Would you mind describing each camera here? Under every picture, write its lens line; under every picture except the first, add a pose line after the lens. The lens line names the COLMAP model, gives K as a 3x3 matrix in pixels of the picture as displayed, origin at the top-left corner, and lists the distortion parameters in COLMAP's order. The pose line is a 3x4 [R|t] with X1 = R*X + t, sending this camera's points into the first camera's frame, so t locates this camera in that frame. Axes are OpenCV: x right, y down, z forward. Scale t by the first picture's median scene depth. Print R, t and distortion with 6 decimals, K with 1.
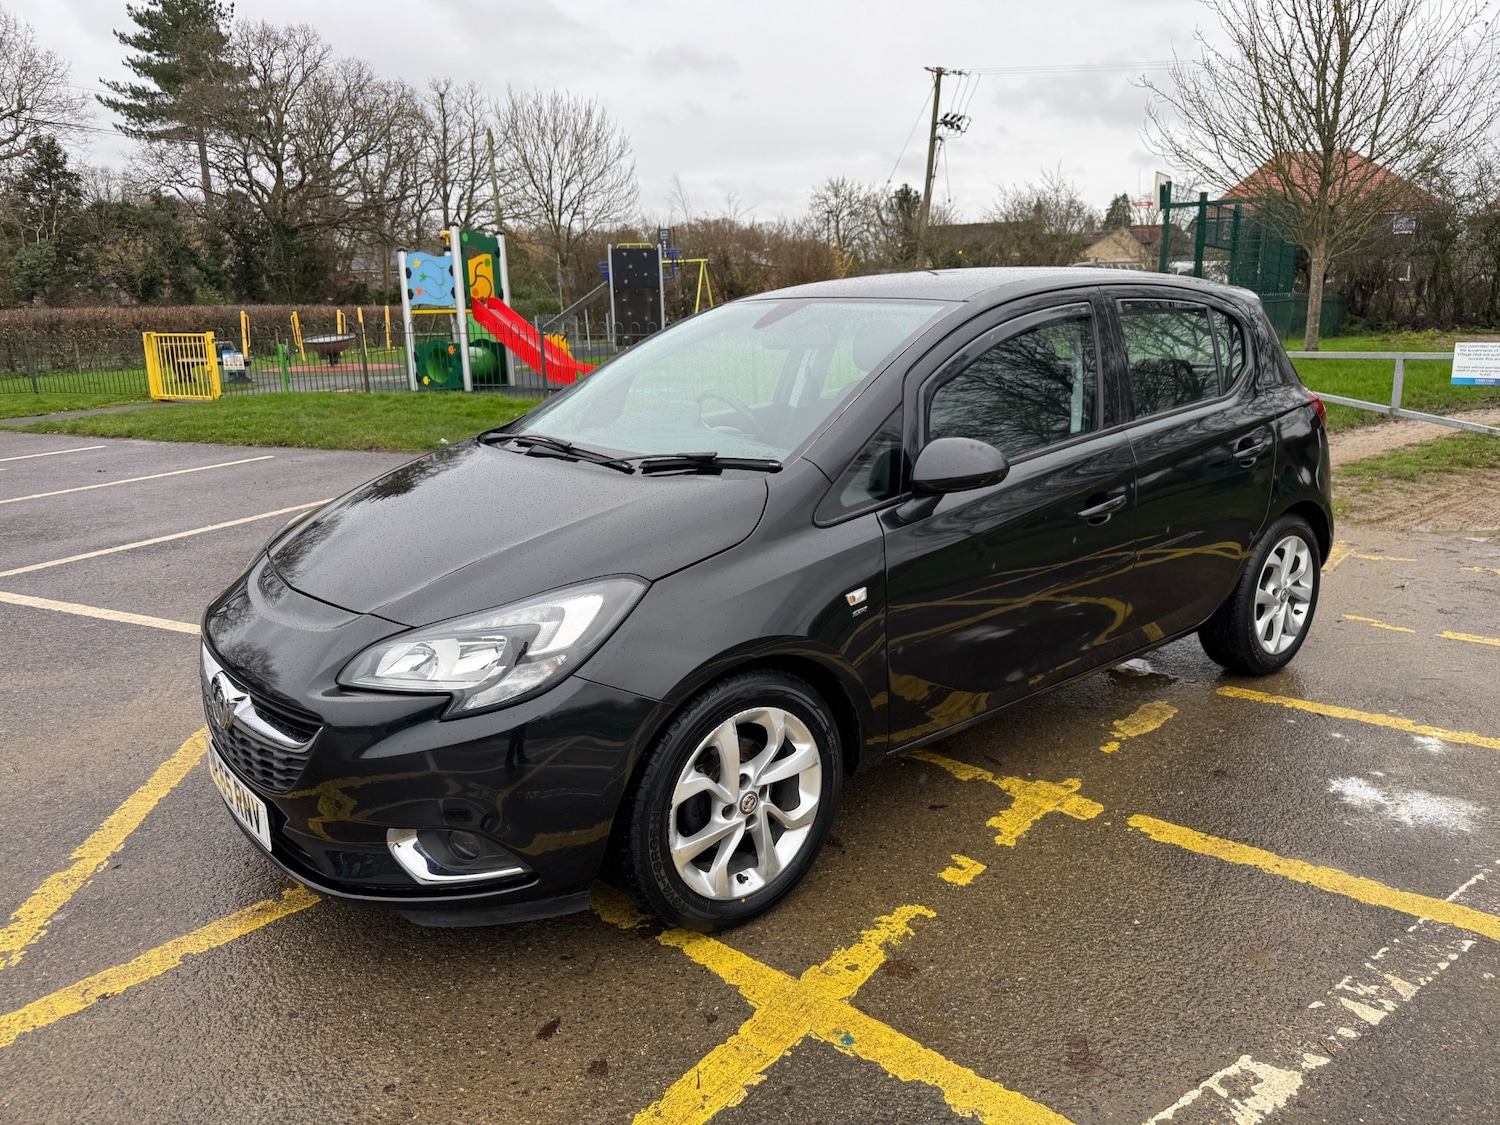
lens RADIAL K [[1059.9, 0, 742.1], [0, 1059.9, 553.6], [0, 0, 1]] dist [0.035398, -0.044729]
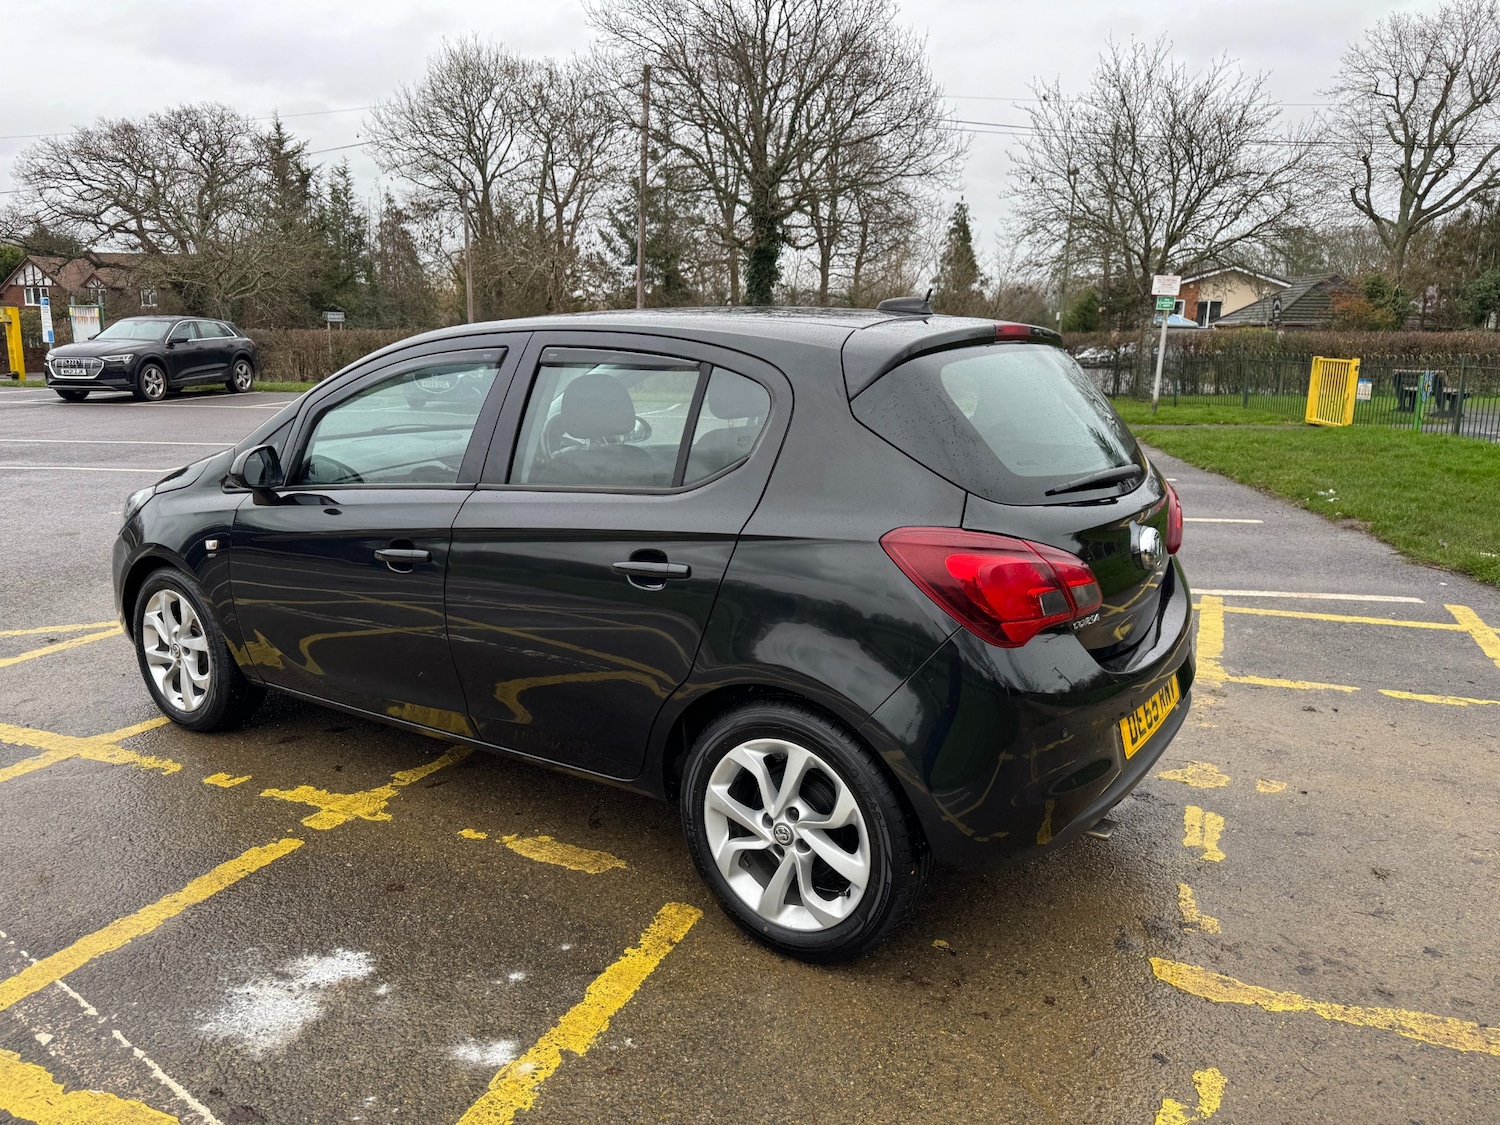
lens RADIAL K [[1059.9, 0, 742.1], [0, 1059.9, 553.6], [0, 0, 1]] dist [0.035398, -0.044729]
pose [[0.295906, 0.213041, -0.931157, 0.260949], [-0.230281, 0.961971, 0.146912, -0.050756], [0.927044, 0.170956, 0.333713, 0.187818]]
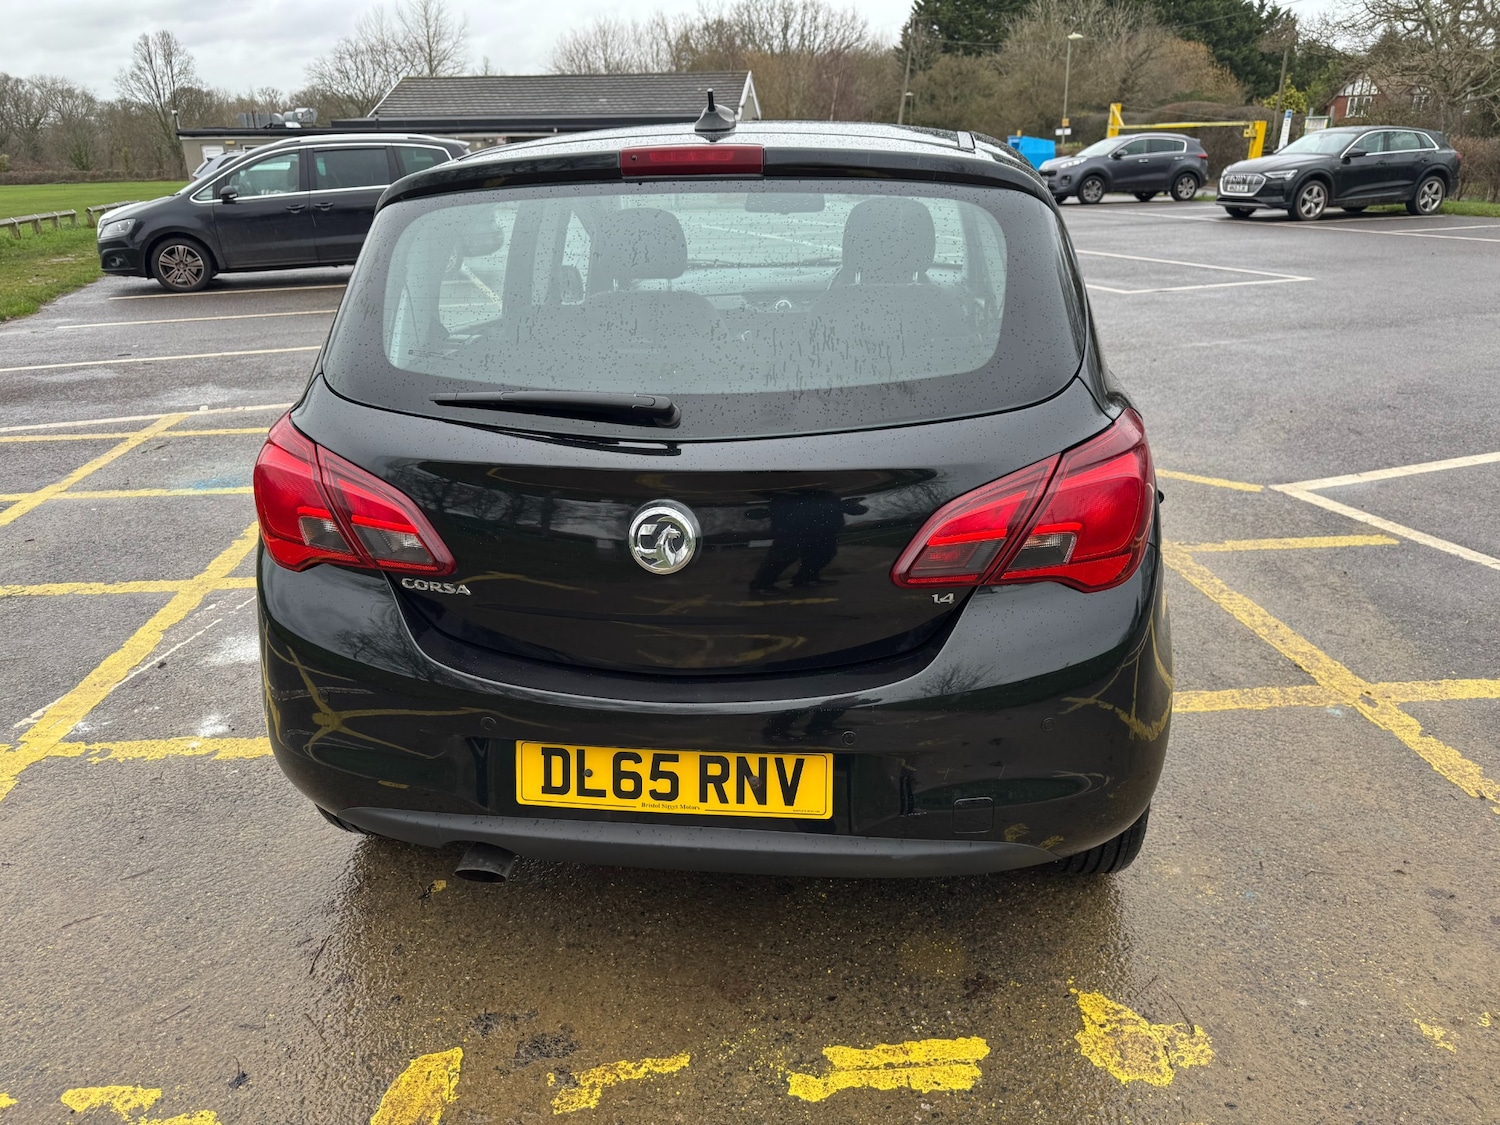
lens RADIAL K [[1072.1, 0, 739.9], [0, 1072.1, 553.7], [0, 0, 1]] dist [0.012569, -0.011181]
pose [[-0.715252, 0.272807, -0.643422, 0.184381], [-0.131767, 0.851510, 0.507512, -0.094327], [0.686332, 0.447781, -0.573097, 0.370655]]
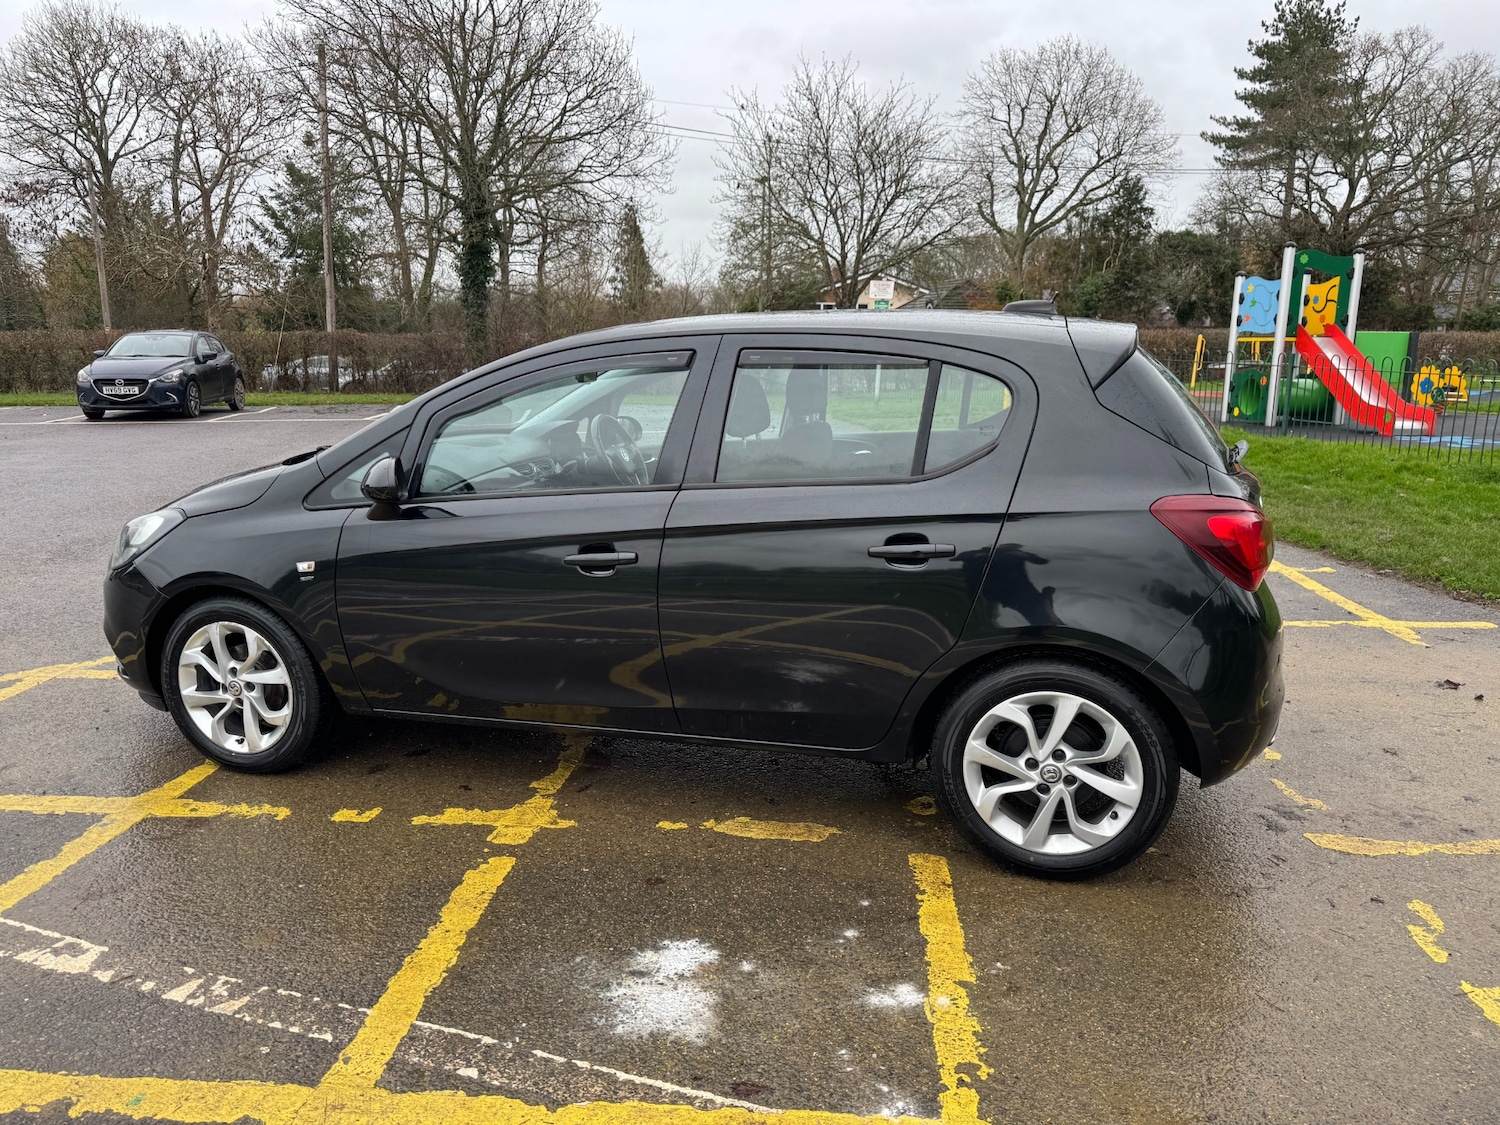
lens RADIAL K [[1059.4, 0, 742.1], [0, 1059.4, 568.3], [0, 0, 1]] dist [0.021424, -0.021509]
pose [[0.576095, 0.195310, -0.793706, 0.231732], [-0.199749, 0.975232, 0.094995, -0.030085], [0.792600, 0.103816, 0.600838, 0.101291]]
